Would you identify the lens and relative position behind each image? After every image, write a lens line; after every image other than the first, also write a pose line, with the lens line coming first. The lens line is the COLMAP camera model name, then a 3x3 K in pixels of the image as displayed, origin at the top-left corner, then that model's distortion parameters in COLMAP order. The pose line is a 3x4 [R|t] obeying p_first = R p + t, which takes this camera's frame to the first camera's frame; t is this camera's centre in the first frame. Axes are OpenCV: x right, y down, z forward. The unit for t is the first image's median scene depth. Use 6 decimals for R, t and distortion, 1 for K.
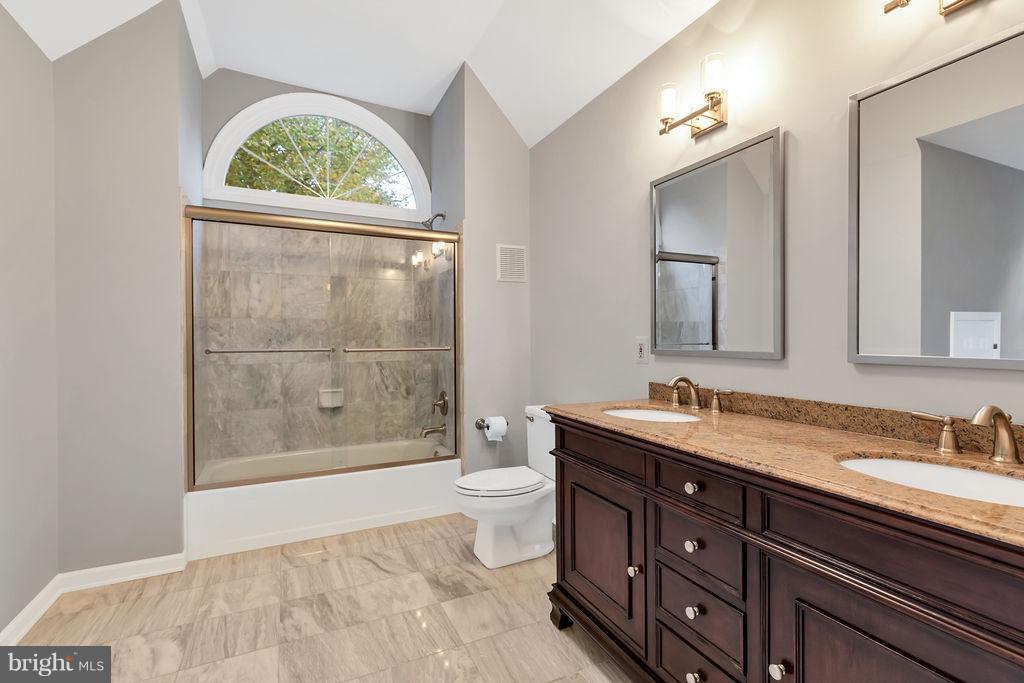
lens RADIAL K [[490.9, 0, 514.7], [0, 490.9, 340.1], [0, 0, 1]] dist [0.000191, -0.000268]
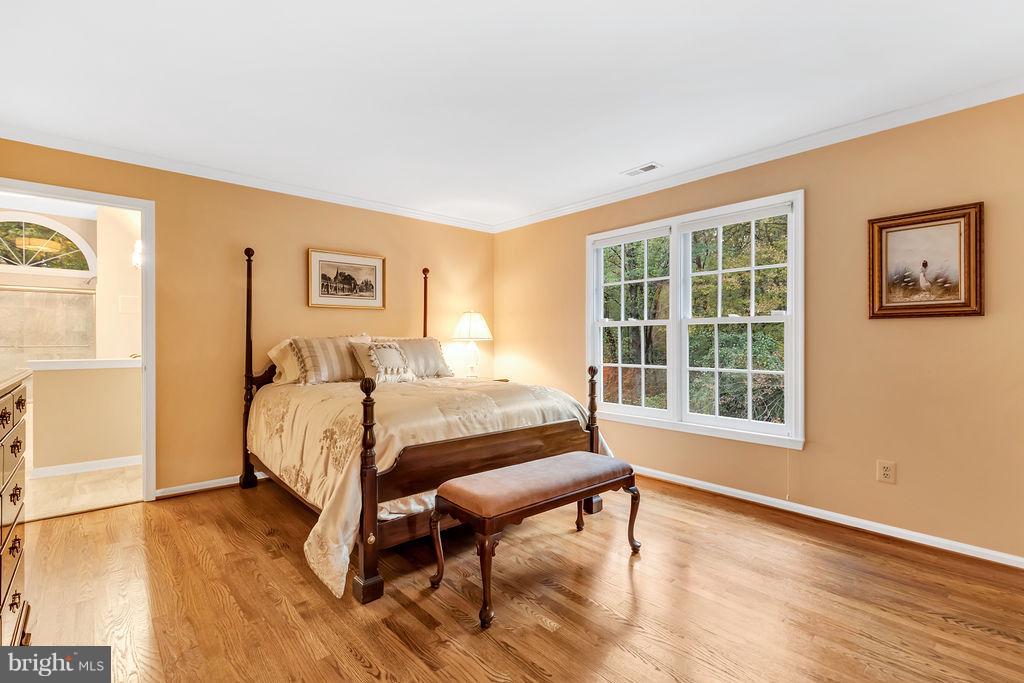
lens RADIAL K [[490.9, 0, 519.0], [0, 490.9, 341.7], [0, 0, 1]] dist [0.000191, -0.000268]
pose [[0.962465, 0.002039, 0.271398, 0.926897], [0.001103, 0.999934, -0.011423, 0.022292], [-0.271404, 0.011293, 0.962399, -1.301814]]
